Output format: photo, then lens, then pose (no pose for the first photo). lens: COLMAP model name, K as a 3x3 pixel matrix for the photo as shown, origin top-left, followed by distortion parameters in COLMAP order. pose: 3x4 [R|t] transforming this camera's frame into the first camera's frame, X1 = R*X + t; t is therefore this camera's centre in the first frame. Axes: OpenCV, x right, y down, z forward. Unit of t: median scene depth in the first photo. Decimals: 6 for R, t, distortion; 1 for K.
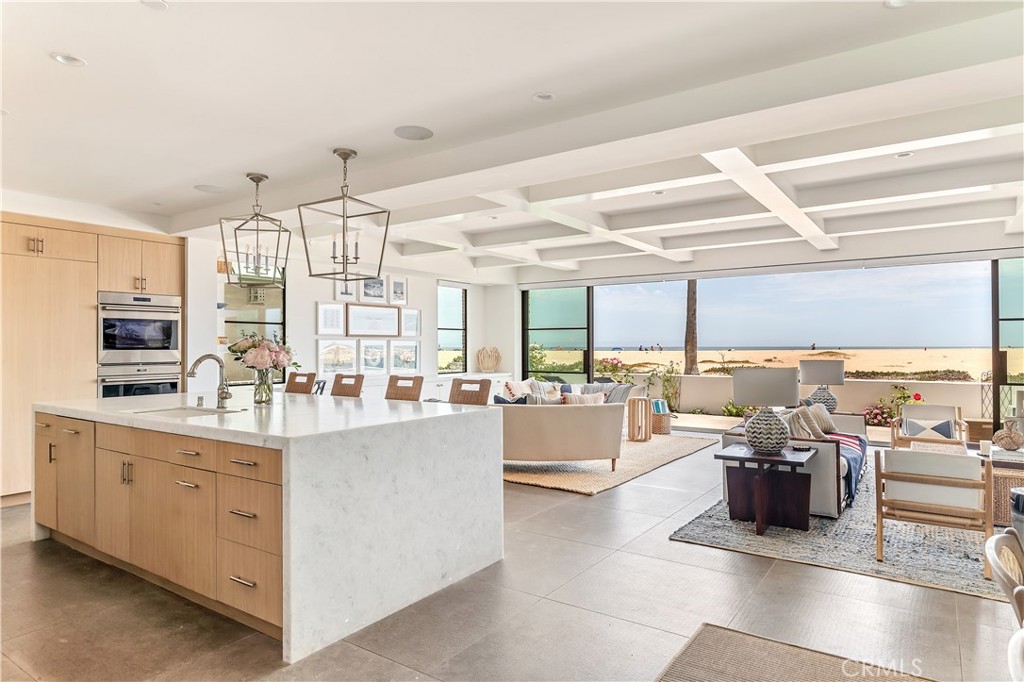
lens RADIAL K [[602.0, 0, 512.0], [0, 602.0, 341.0], [0, 0, 1]] dist [-0.003891, -0.000945]
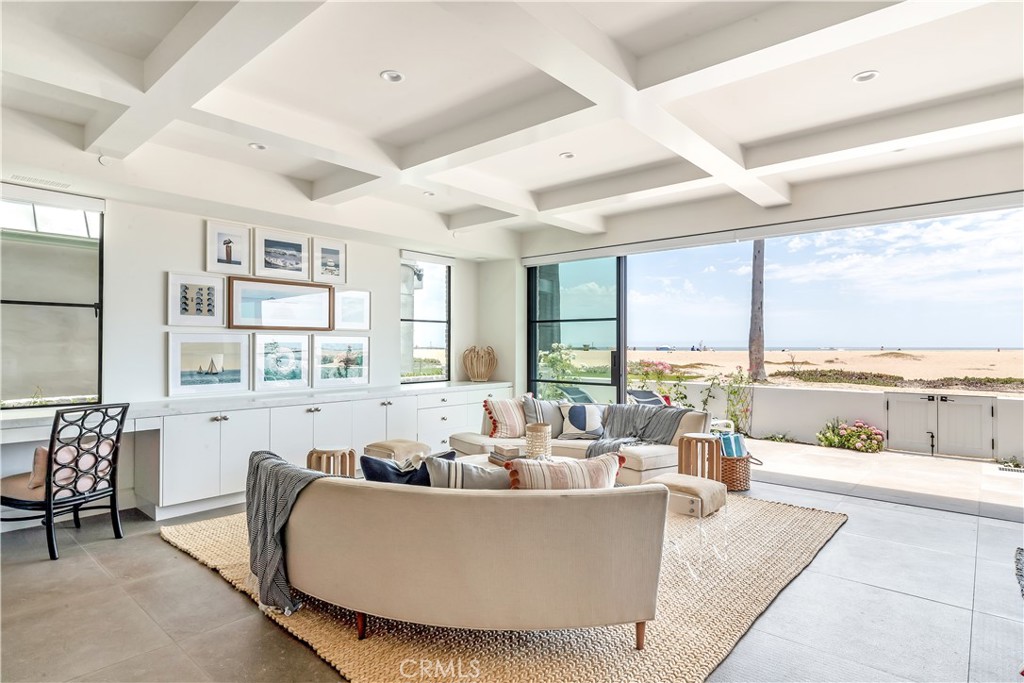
lens RADIAL K [[547.0, 0, 512.0], [0, 547.0, 341.5], [0, 0, 1]] dist [-0.003979, -0.000430]
pose [[0.994263, 0.003705, -0.106902, 0.073617], [-0.003538, 0.999992, 0.001755, 0.003681], [0.106908, -0.001366, 0.994268, 0.377802]]
